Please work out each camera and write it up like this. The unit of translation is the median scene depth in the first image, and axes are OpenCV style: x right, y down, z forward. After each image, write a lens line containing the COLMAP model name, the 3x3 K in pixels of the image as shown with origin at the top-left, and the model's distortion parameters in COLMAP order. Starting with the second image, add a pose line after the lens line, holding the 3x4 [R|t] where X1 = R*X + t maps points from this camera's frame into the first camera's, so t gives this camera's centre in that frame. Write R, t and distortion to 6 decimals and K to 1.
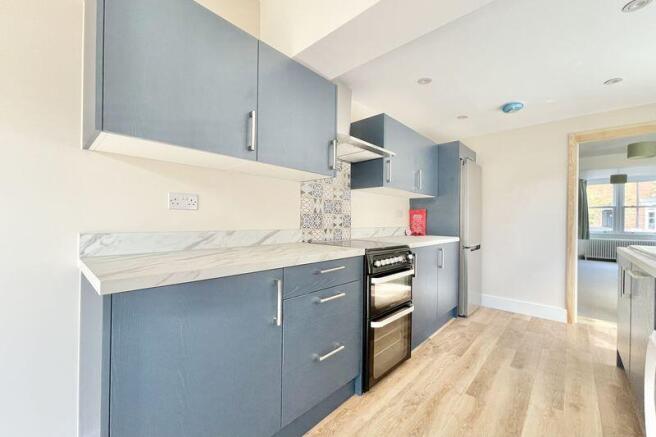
lens RADIAL K [[264.2, 0, 323.8], [0, 264.2, 219.5], [0, 0, 1]] dist [-0.002068, -0.000209]
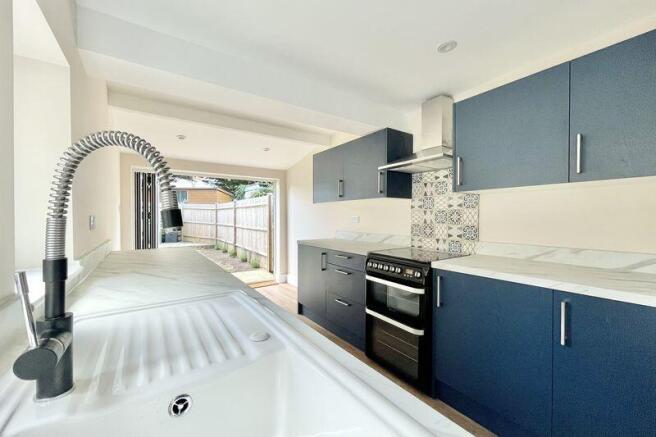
lens RADIAL K [[264.2, 0, 326.7], [0, 264.2, 221.0], [0, 0, 1]] dist [-0.002068, -0.000209]
pose [[-0.203670, 0.002787, -0.979036, 1.144662], [-0.003748, 0.999986, 0.003626, -0.036701], [0.979033, 0.004408, -0.203656, 0.800965]]
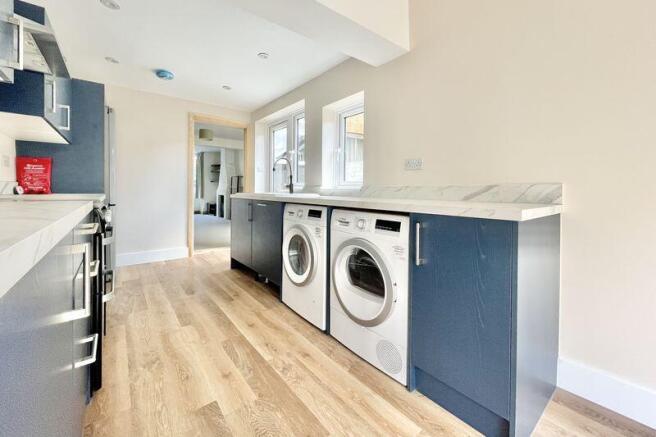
lens RADIAL K [[264.2, 0, 325.7], [0, 264.2, 188.4], [0, 0, 1]] dist [-0.002068, -0.000209]
pose [[0.138113, -0.001136, 0.990416, -0.354925], [-0.002257, 0.999996, 0.001461, 0.063012], [-0.990414, -0.002437, 0.138110, 0.199402]]
